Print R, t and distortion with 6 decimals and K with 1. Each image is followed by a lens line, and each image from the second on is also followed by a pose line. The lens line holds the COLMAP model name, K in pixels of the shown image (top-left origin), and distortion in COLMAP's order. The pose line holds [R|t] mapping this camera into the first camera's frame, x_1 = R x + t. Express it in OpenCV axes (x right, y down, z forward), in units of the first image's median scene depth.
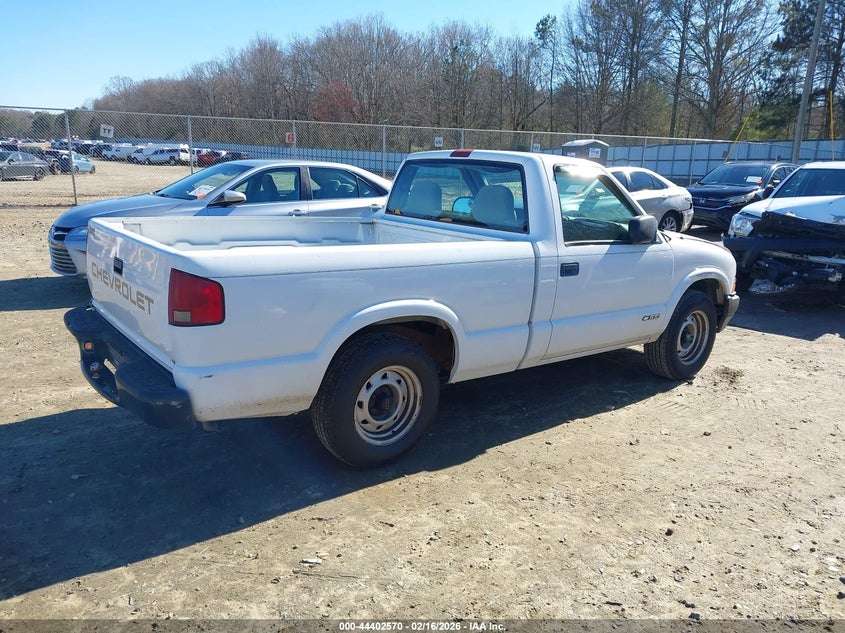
lens RADIAL K [[659.4, 0, 422.5], [0, 659.4, 316.5], [0, 0, 1]] dist [-0.008055, -0.006948]
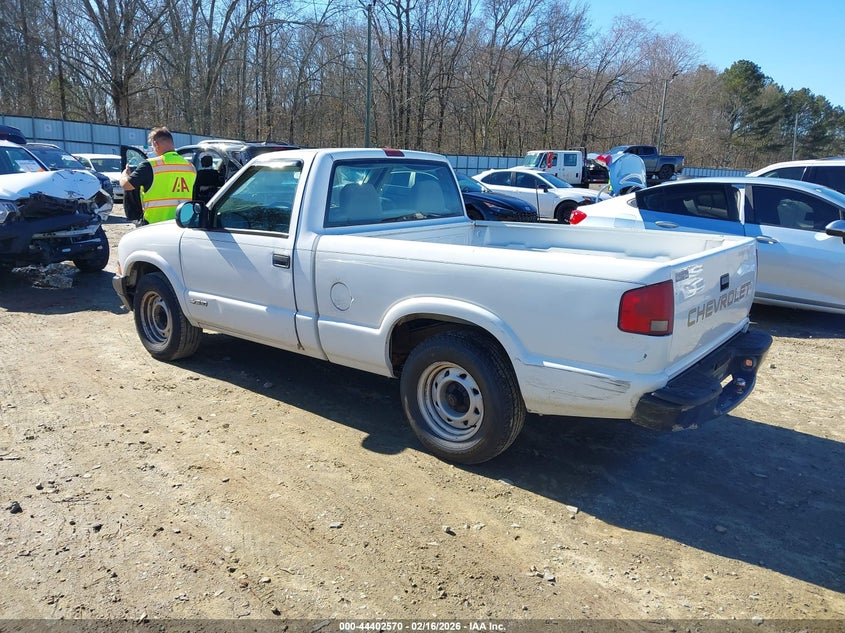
lens RADIAL K [[631.6, 0, 422.5], [0, 631.6, 316.5], [0, 0, 1]] dist [-0.001298, -0.000627]
pose [[-0.208501, -0.261939, 0.942292, -1.218116], [0.192785, 0.933557, 0.302168, -0.385454], [-0.958833, 0.244662, -0.144150, 1.501584]]
